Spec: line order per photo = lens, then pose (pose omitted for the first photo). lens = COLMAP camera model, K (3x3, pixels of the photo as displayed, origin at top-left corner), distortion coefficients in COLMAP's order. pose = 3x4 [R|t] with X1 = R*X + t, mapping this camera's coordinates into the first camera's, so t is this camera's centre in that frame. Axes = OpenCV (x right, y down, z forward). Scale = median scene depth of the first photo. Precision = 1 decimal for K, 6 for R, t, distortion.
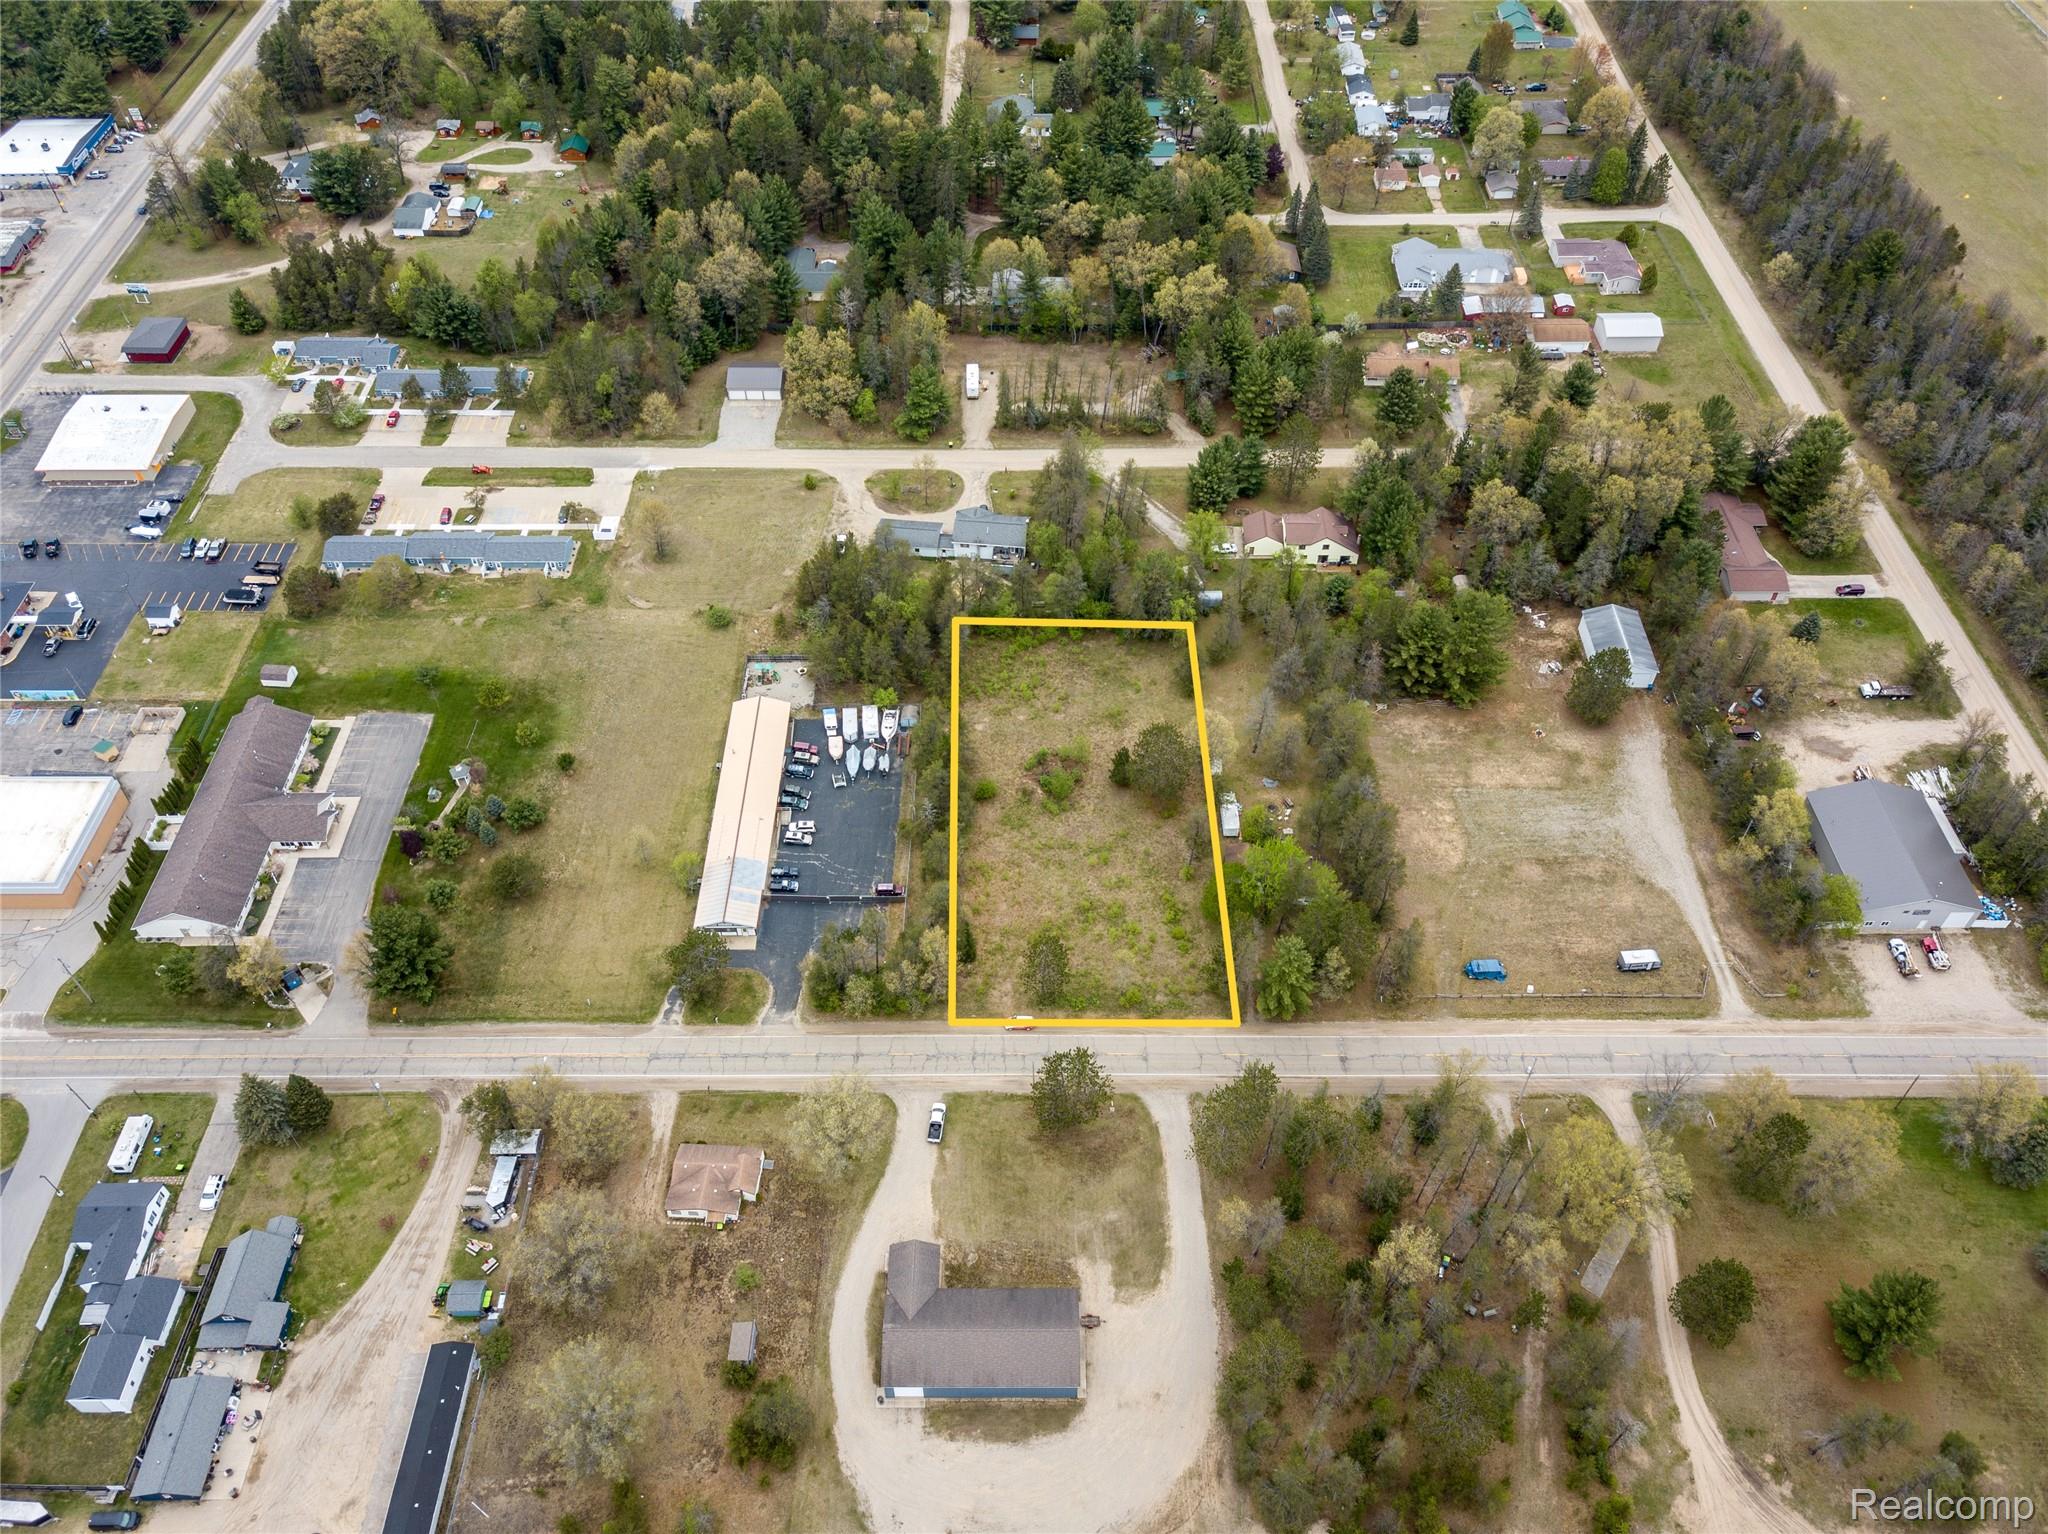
lens RADIAL K [[1550.4, 0, 1022.3], [0, 1550.4, 778.2], [0, 0, 1]] dist [0.026861, 0.005797]
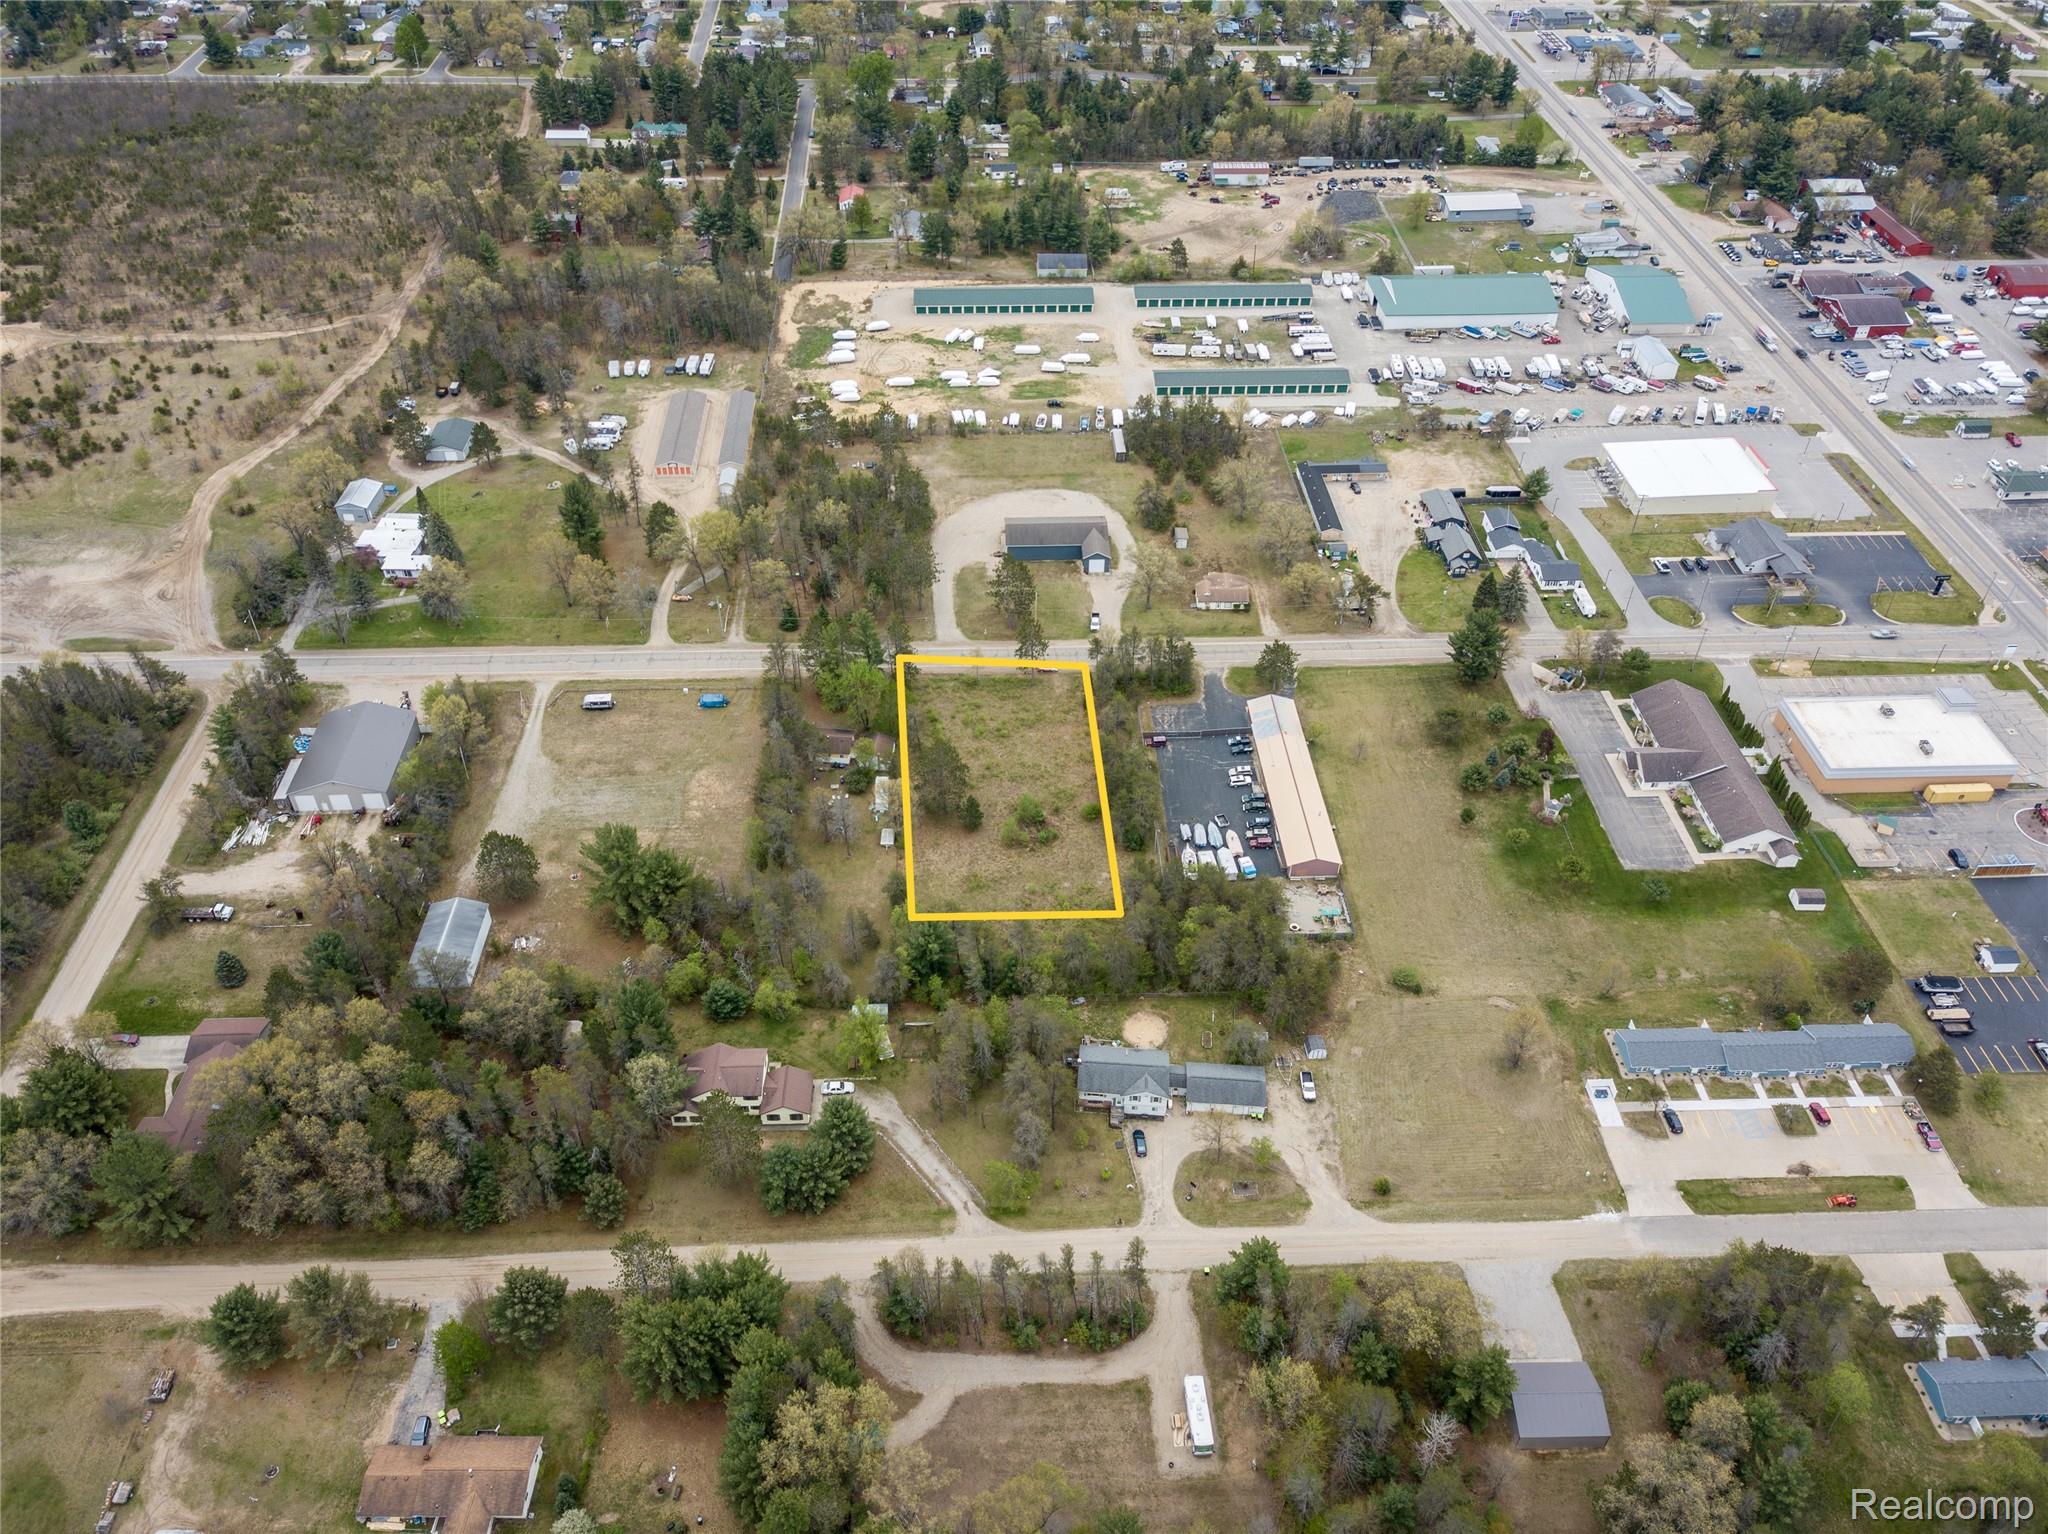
lens RADIAL K [[1550.4, 0, 1022.3], [0, 1550.4, 778.2], [0, 0, 1]] dist [0.026861, 0.005797]
pose [[-0.999039, 0.025710, -0.035510, 0.063464], [-0.034819, 0.026844, 0.999033, -1.064887], [0.026638, 0.999309, -0.025923, 0.942501]]
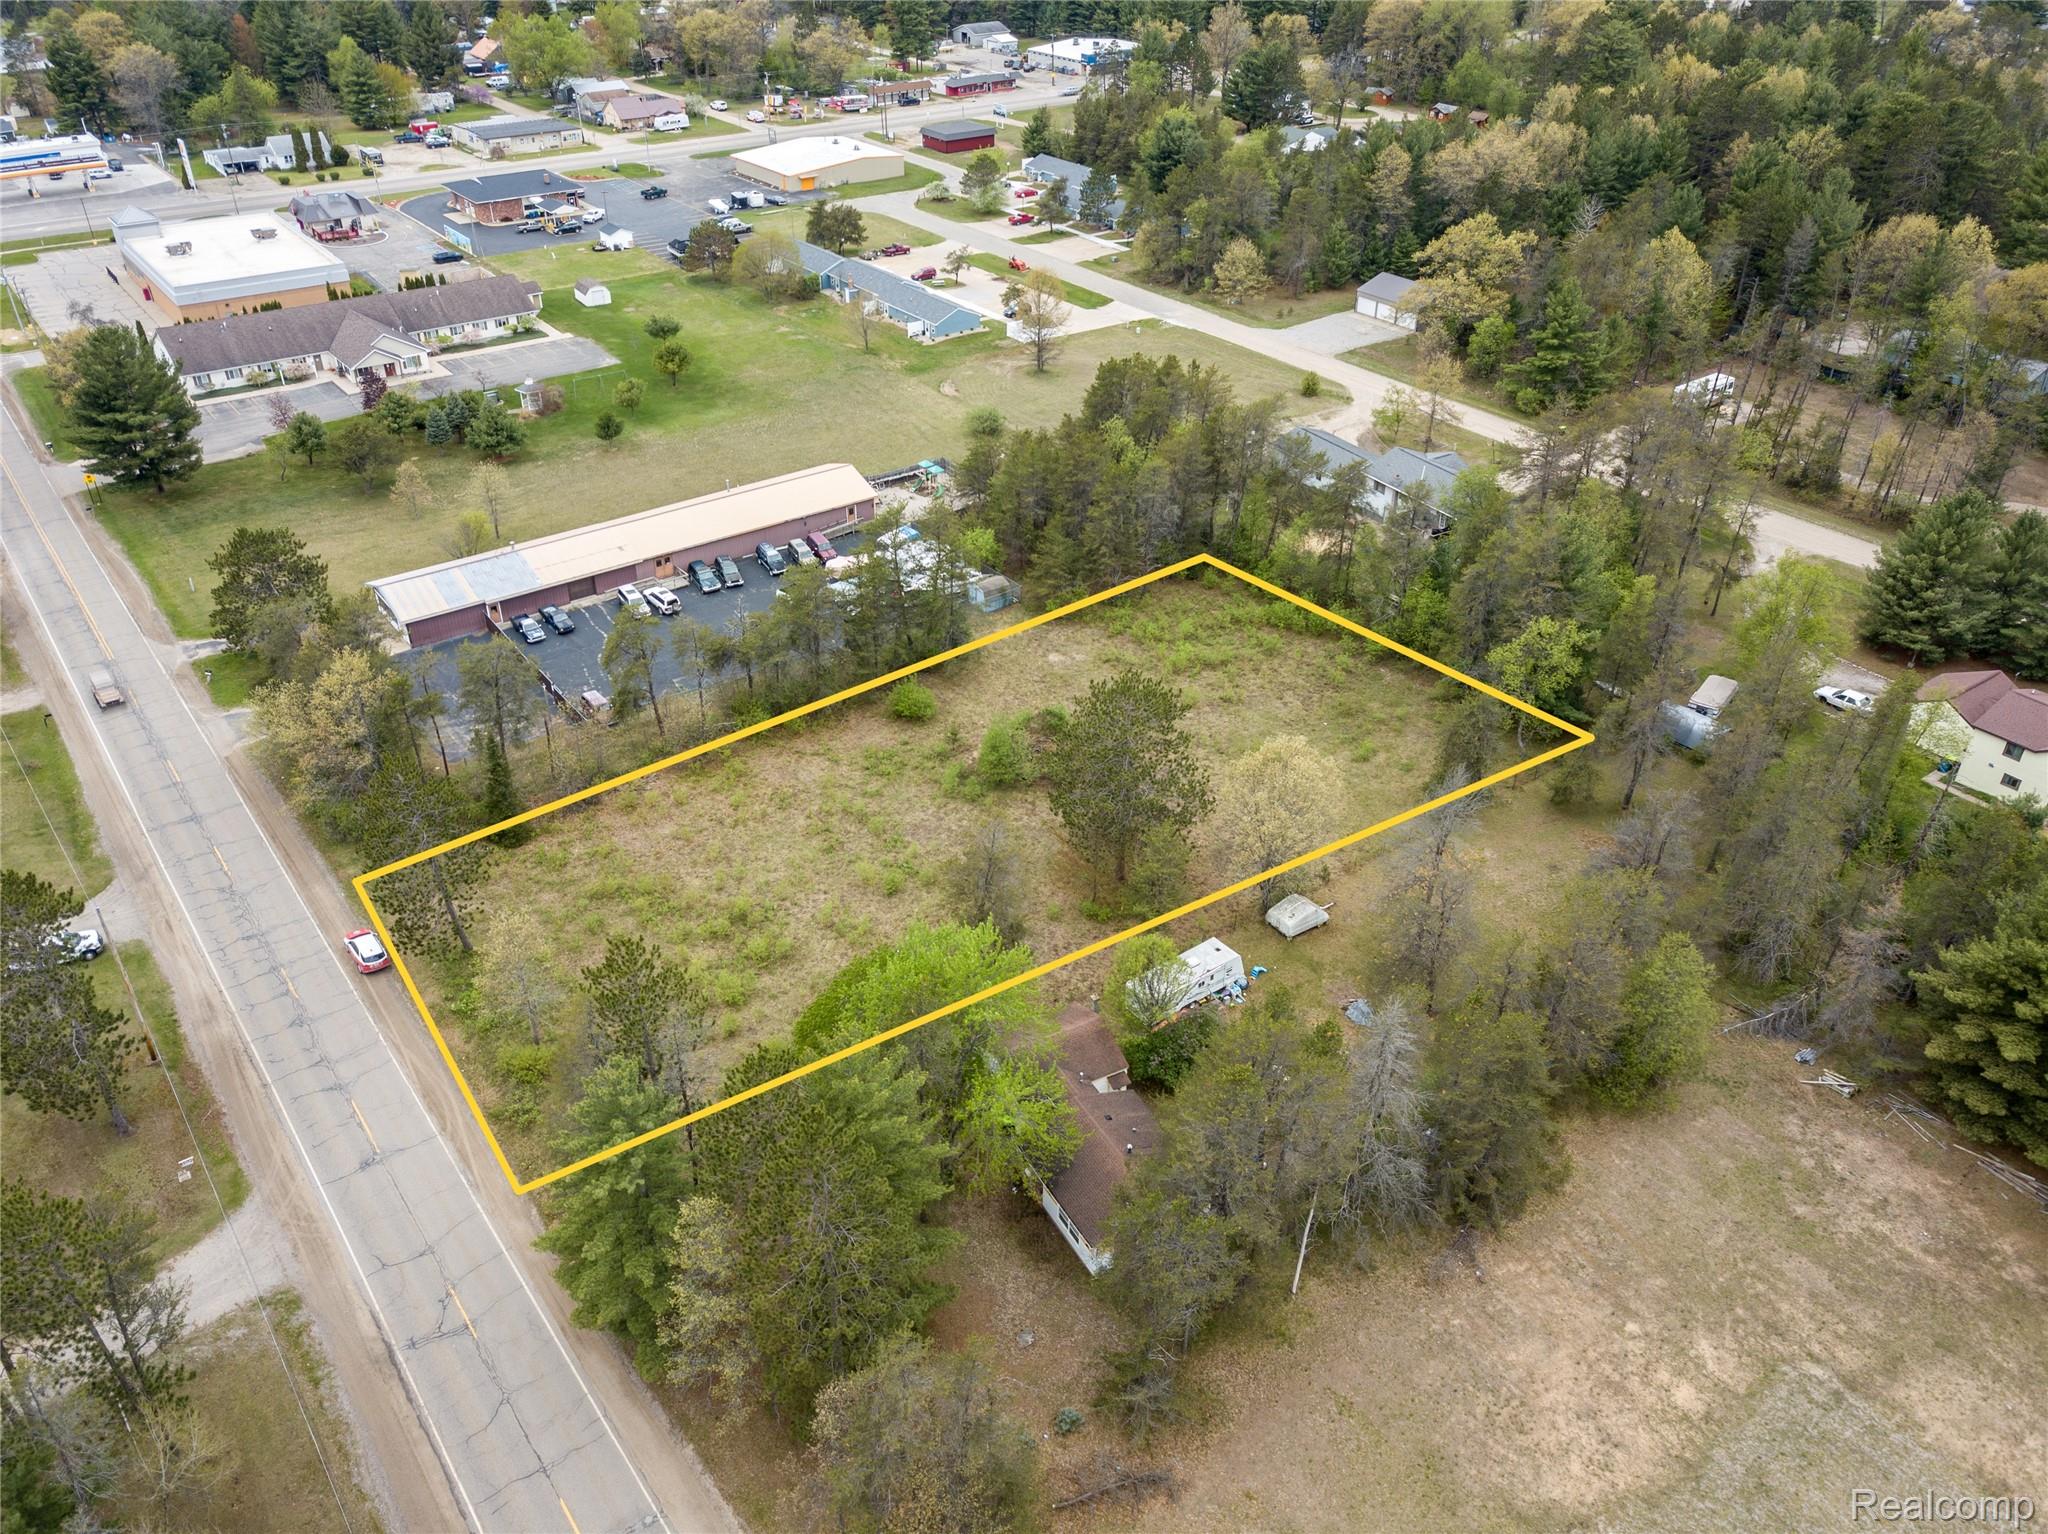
lens RADIAL K [[1550.4, 0, 1022.3], [0, 1550.4, 778.2], [0, 0, 1]] dist [0.026861, 0.005797]
pose [[0.600530, 0.441764, -0.666489, 0.318106], [-0.595864, 0.803072, -0.004600, 0.007792], [0.533207, 0.399900, 0.745500, 0.618186]]
